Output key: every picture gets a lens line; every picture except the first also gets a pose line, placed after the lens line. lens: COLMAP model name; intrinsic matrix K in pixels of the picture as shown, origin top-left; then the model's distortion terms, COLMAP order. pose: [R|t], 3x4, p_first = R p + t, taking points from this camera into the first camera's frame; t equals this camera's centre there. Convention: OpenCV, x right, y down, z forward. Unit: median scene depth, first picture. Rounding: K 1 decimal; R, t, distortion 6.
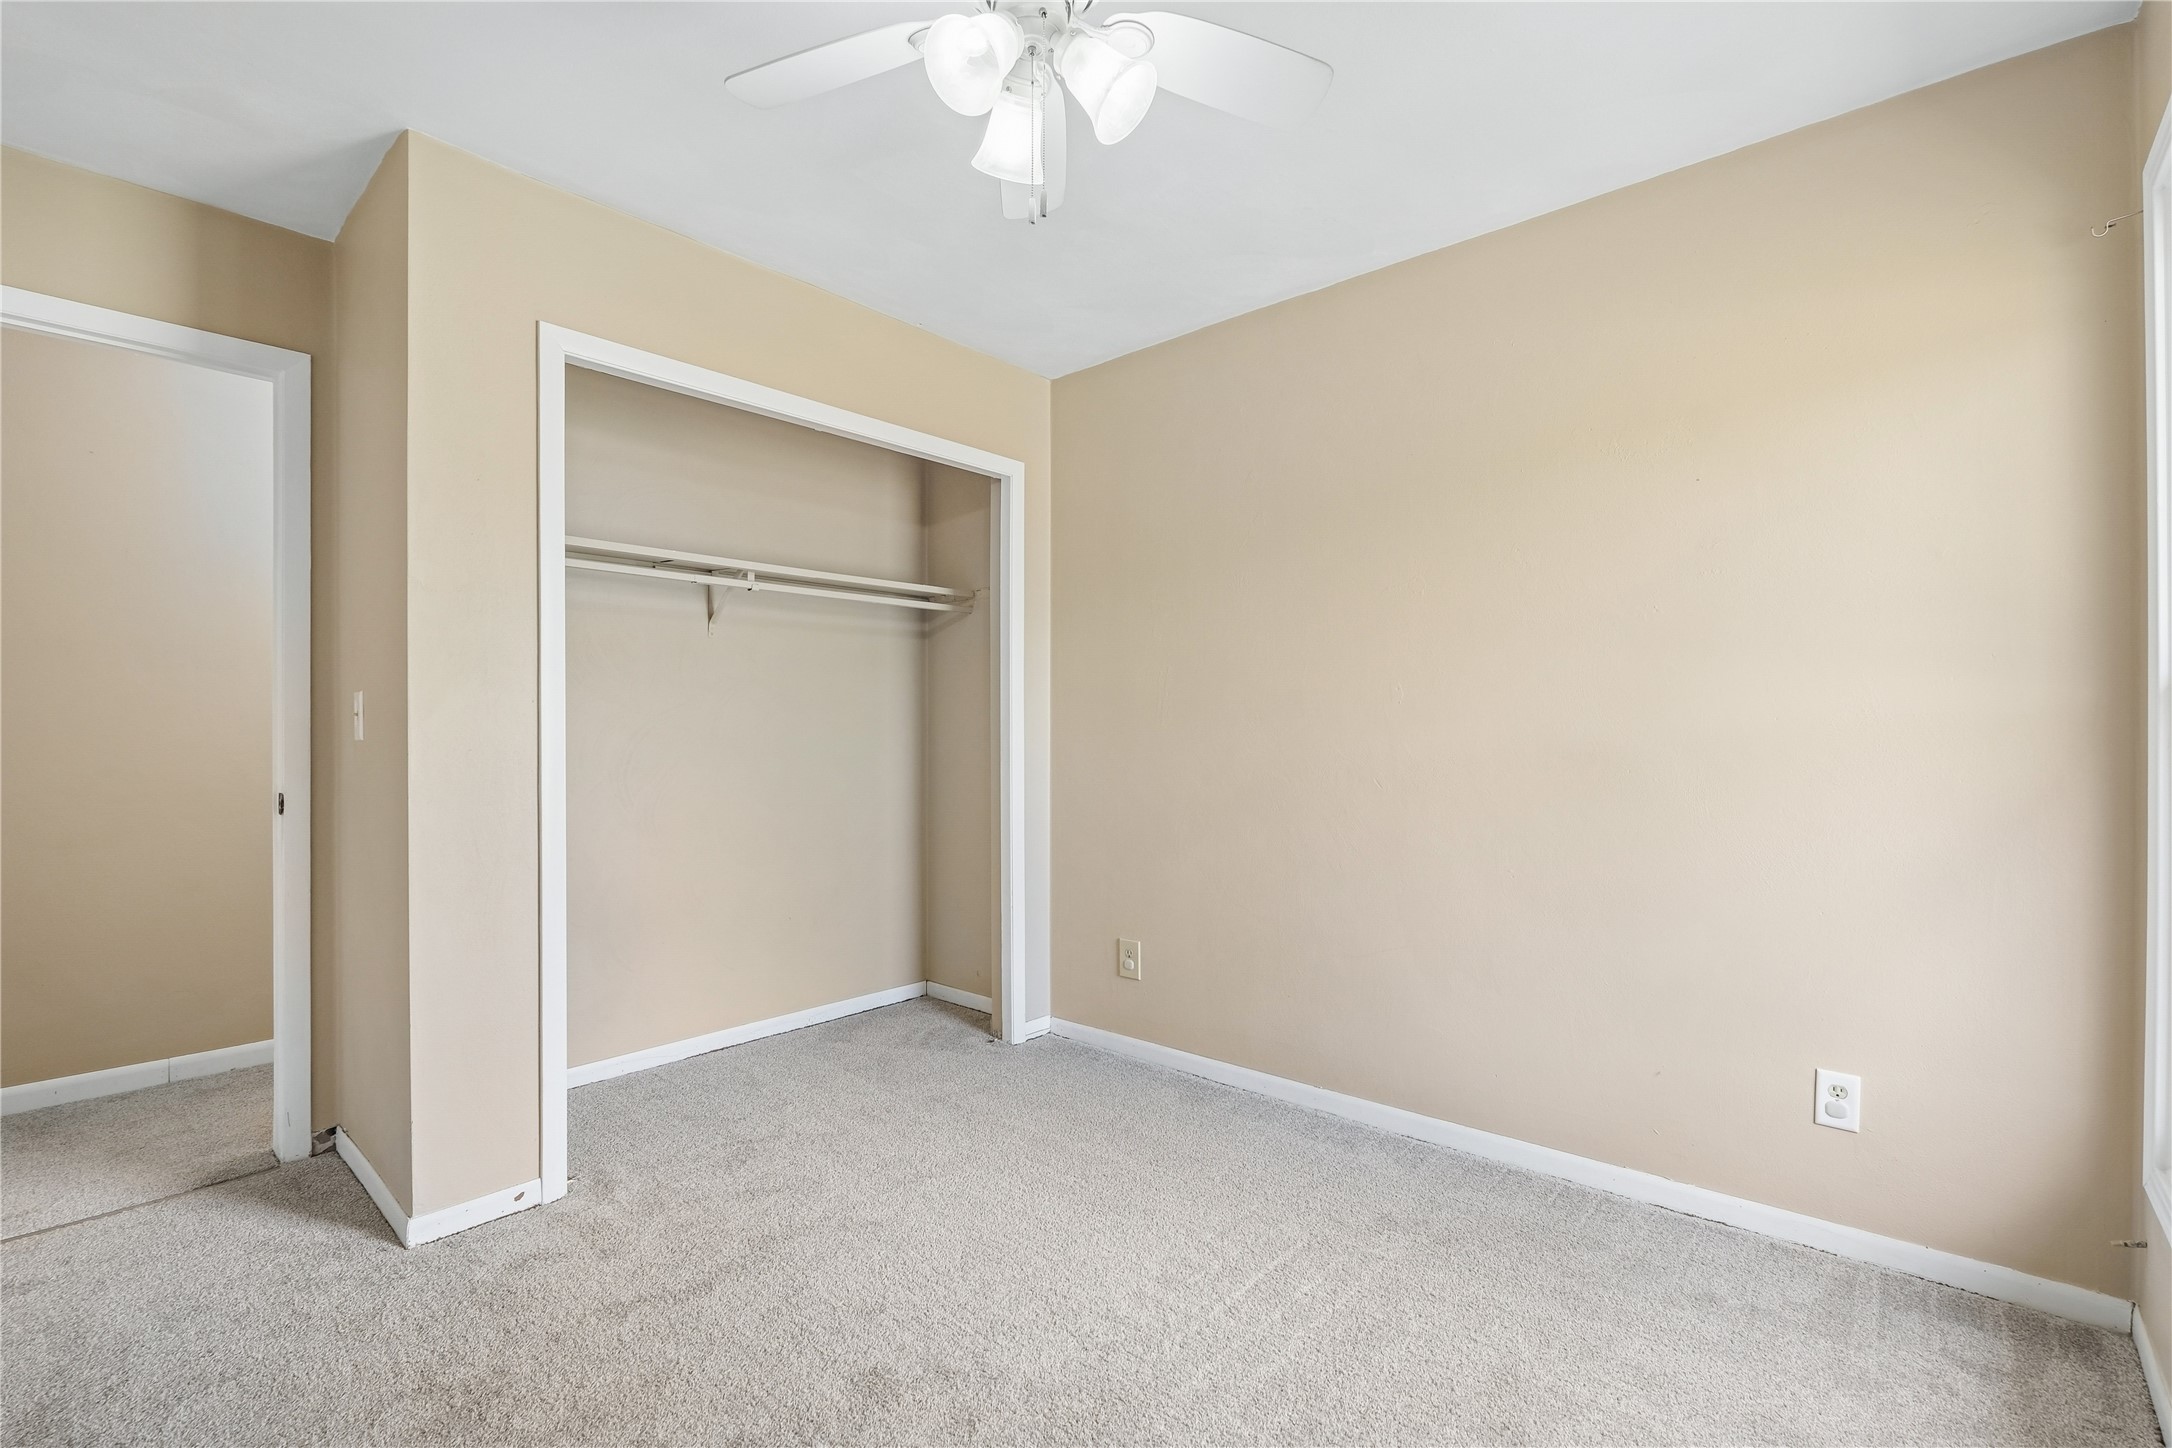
lens RADIAL K [[965.8, 0, 1093.6], [0, 965.8, 732.9], [0, 0, 1]] dist [-0.002654, -0.000431]
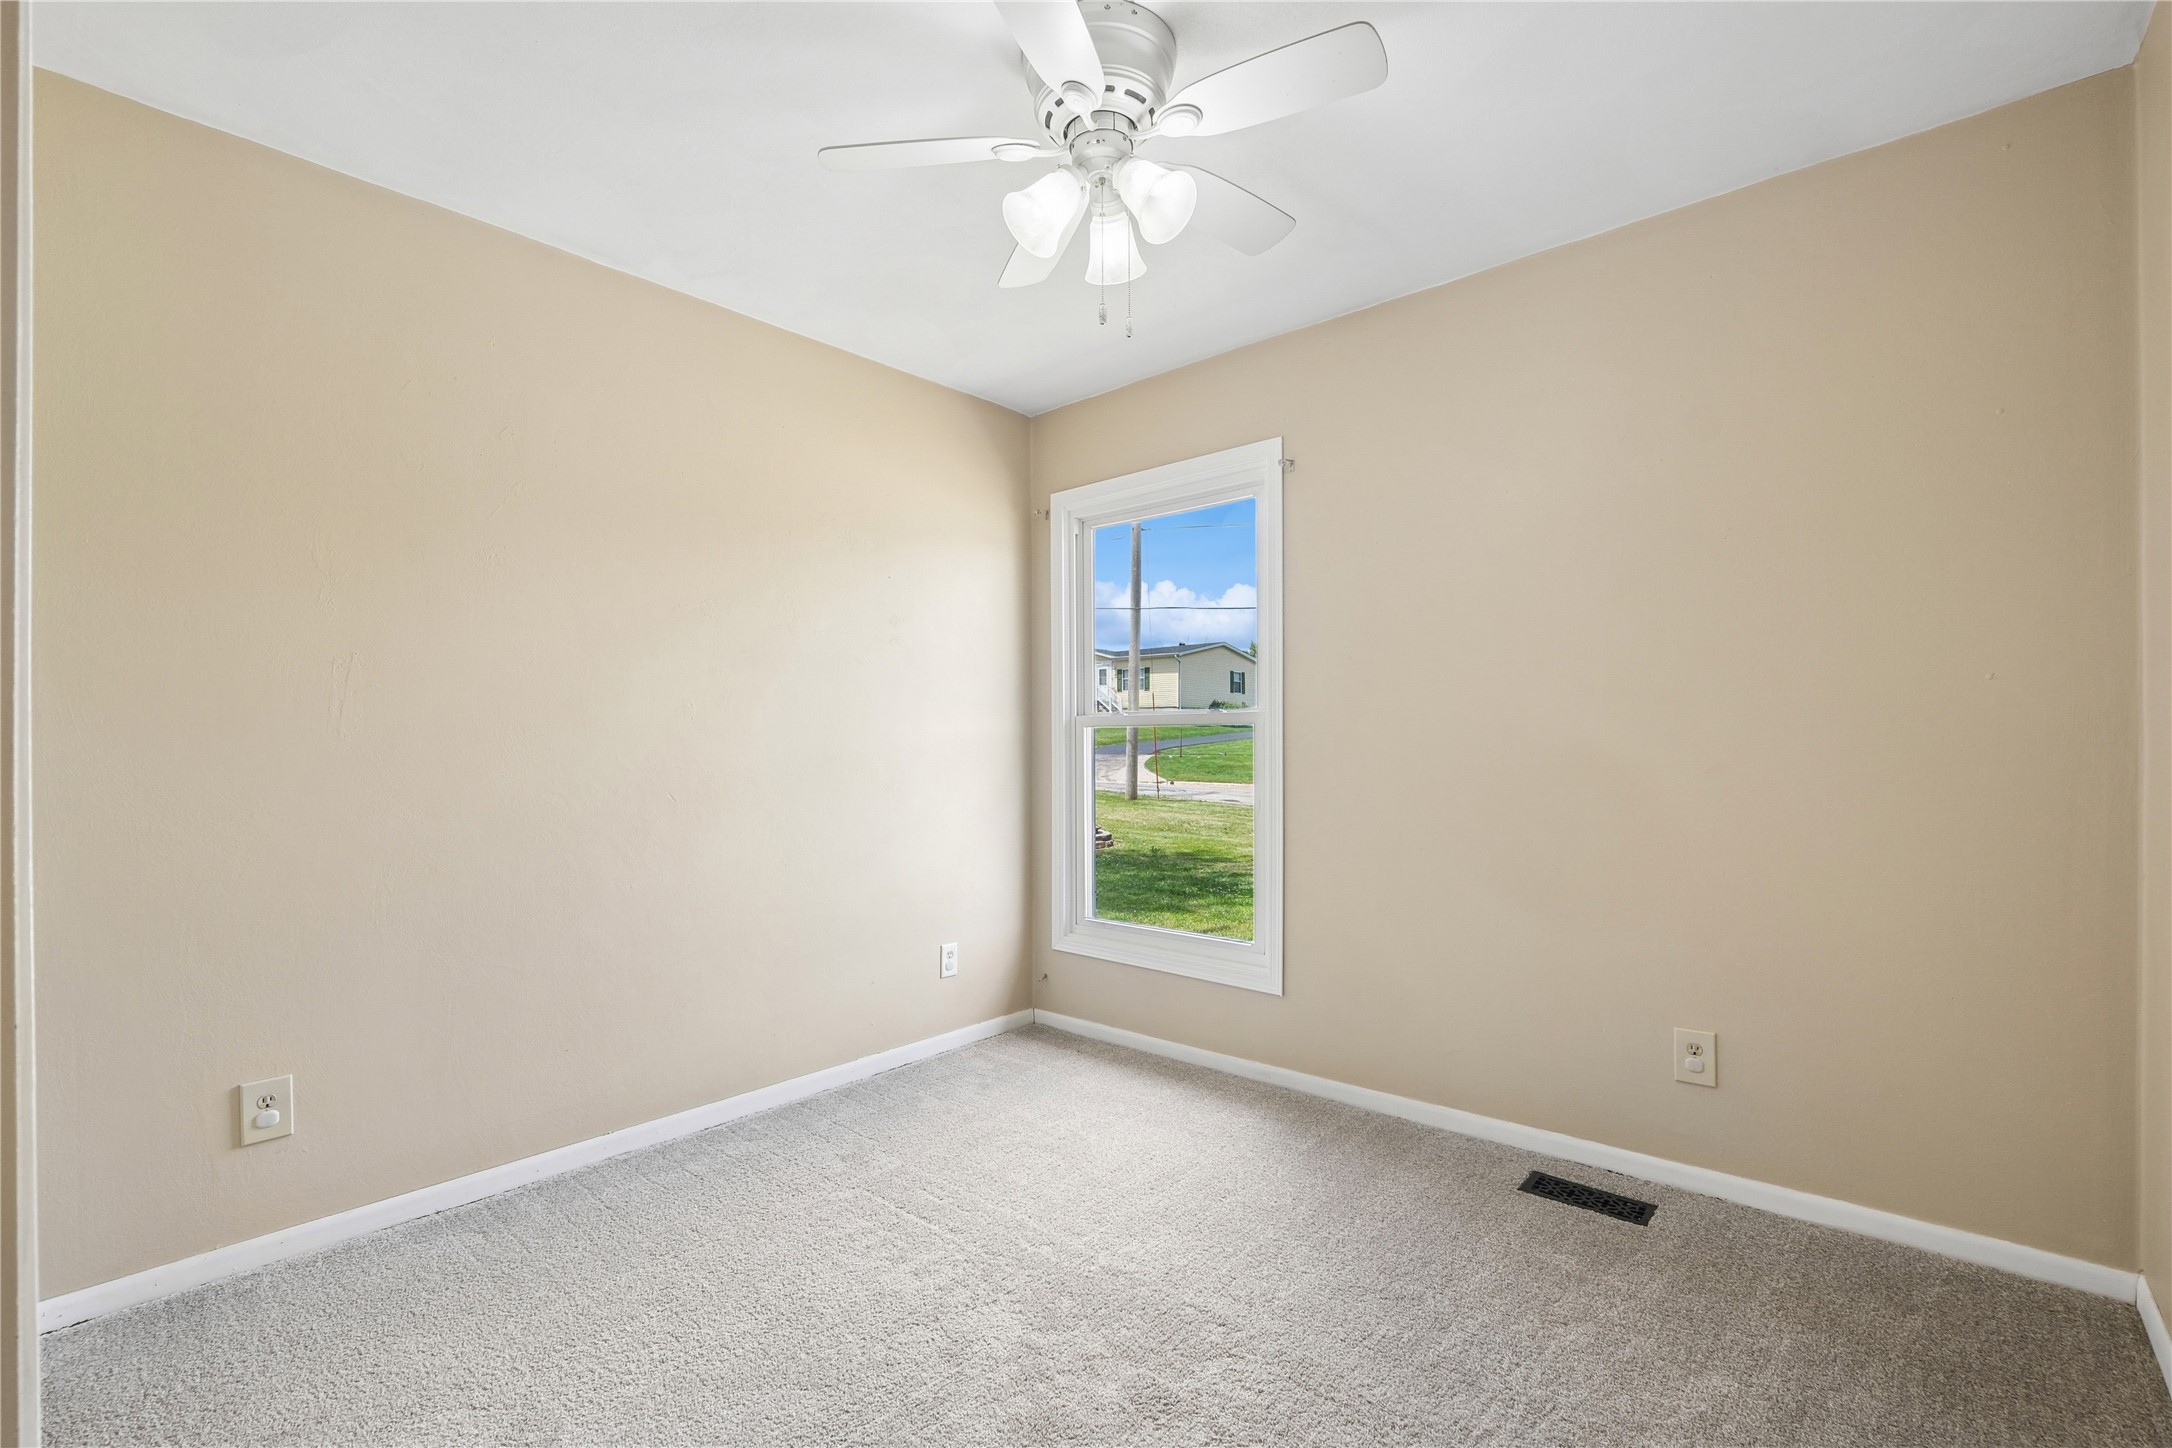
lens RADIAL K [[965.8, 0, 1093.9], [0, 965.8, 729.0], [0, 0, 1]] dist [-0.002654, -0.000431]
pose [[0.001691, 0.005805, 0.999982, -0.779624], [-0.004724, 0.999972, -0.005796, -0.018067], [-0.999987, -0.004714, 0.001718, 0.605859]]
